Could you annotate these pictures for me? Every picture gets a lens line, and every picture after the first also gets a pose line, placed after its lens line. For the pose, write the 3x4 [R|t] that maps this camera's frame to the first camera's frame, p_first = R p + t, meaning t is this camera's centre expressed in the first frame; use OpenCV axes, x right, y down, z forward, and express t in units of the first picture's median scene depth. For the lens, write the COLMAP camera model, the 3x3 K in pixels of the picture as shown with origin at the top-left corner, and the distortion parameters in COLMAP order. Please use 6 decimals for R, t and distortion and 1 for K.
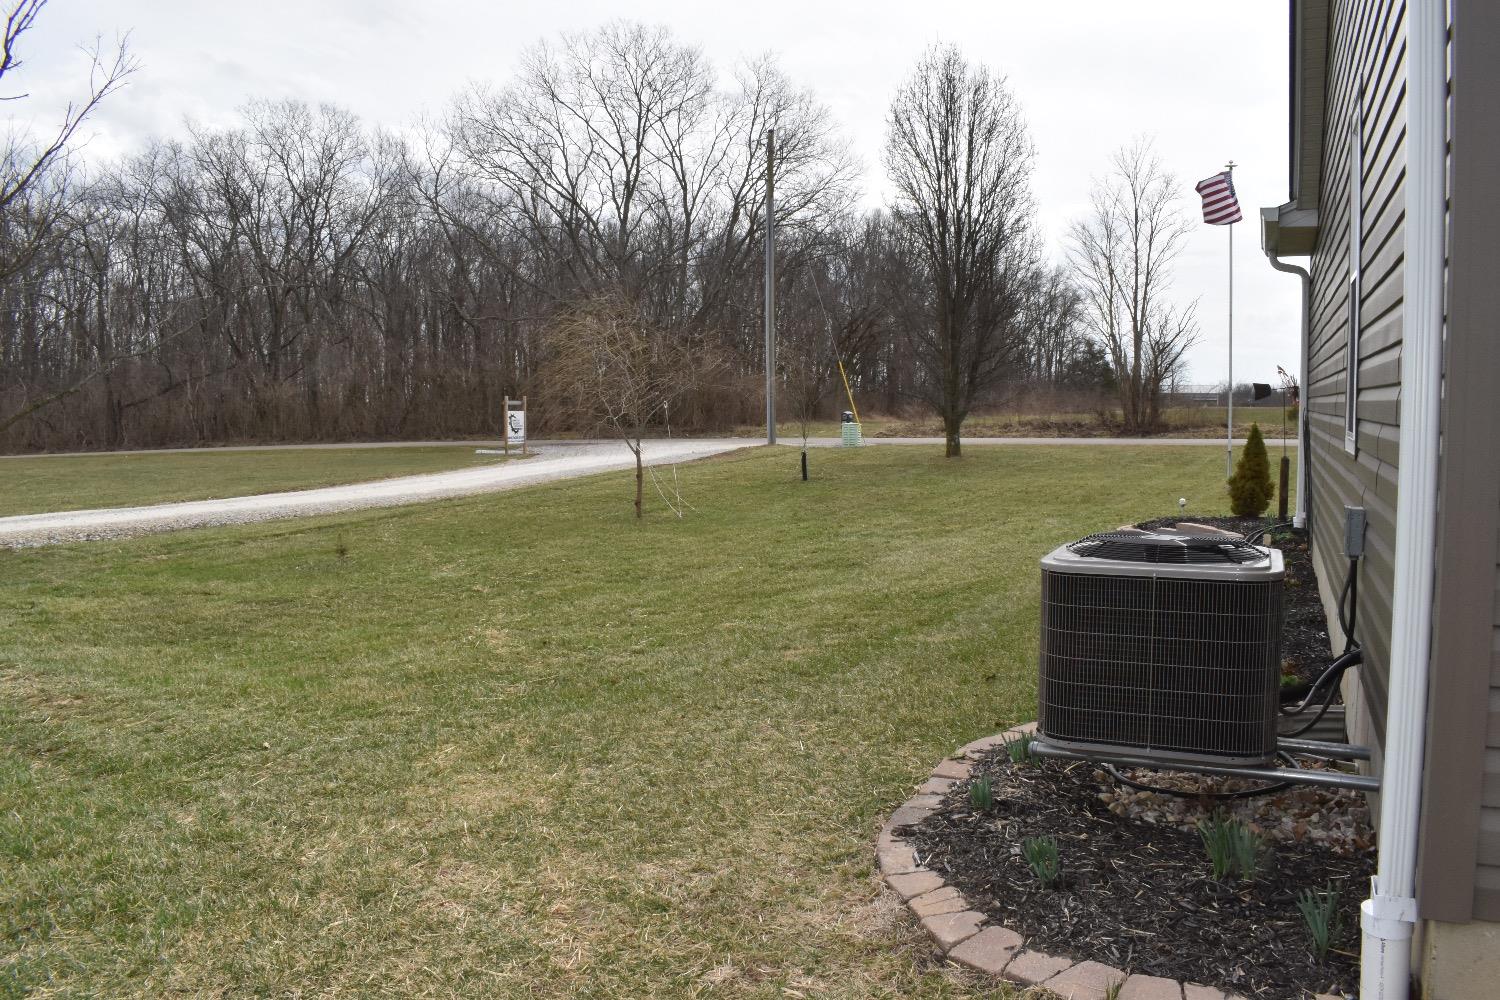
lens RADIAL K [[1187.9, 0, 750.0], [0, 1187.9, 500.0], [0, 0, 1]] dist [-0.003176, -0.000973]
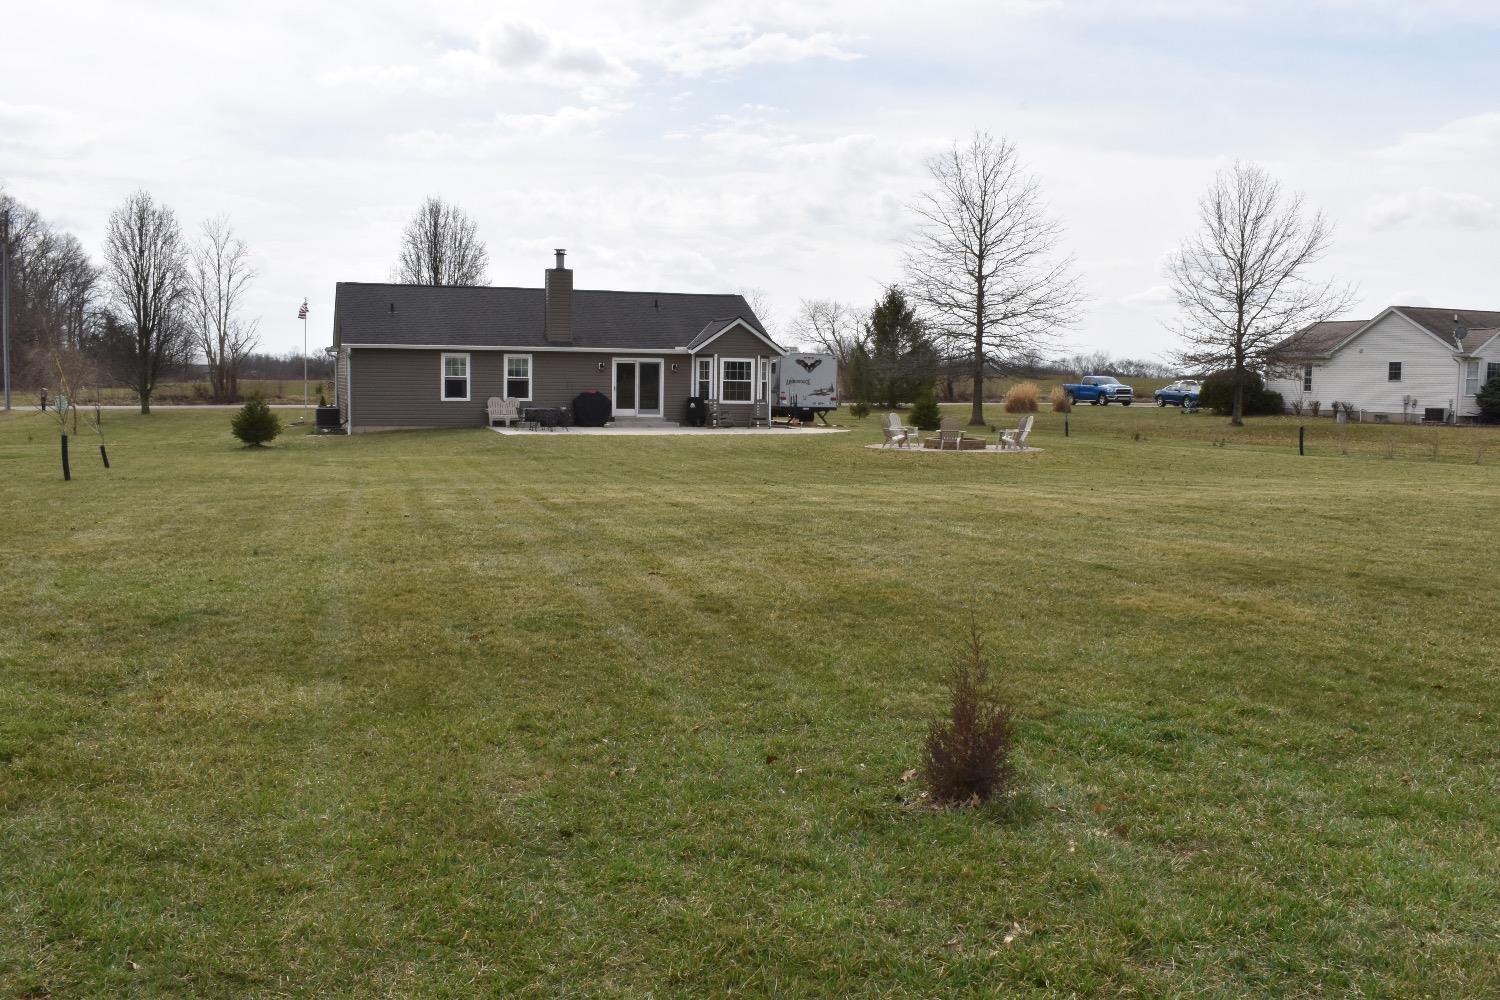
lens RADIAL K [[1431.0, 0, 750.0], [0, 1431.0, 500.0], [0, 0, 1]] dist [0.005650, -0.002639]
pose [[0.739357, -0.039255, 0.672168, -0.436525], [0.035049, 0.999189, 0.019800, 0.057523], [-0.672400, 0.008920, 0.740134, -0.859198]]
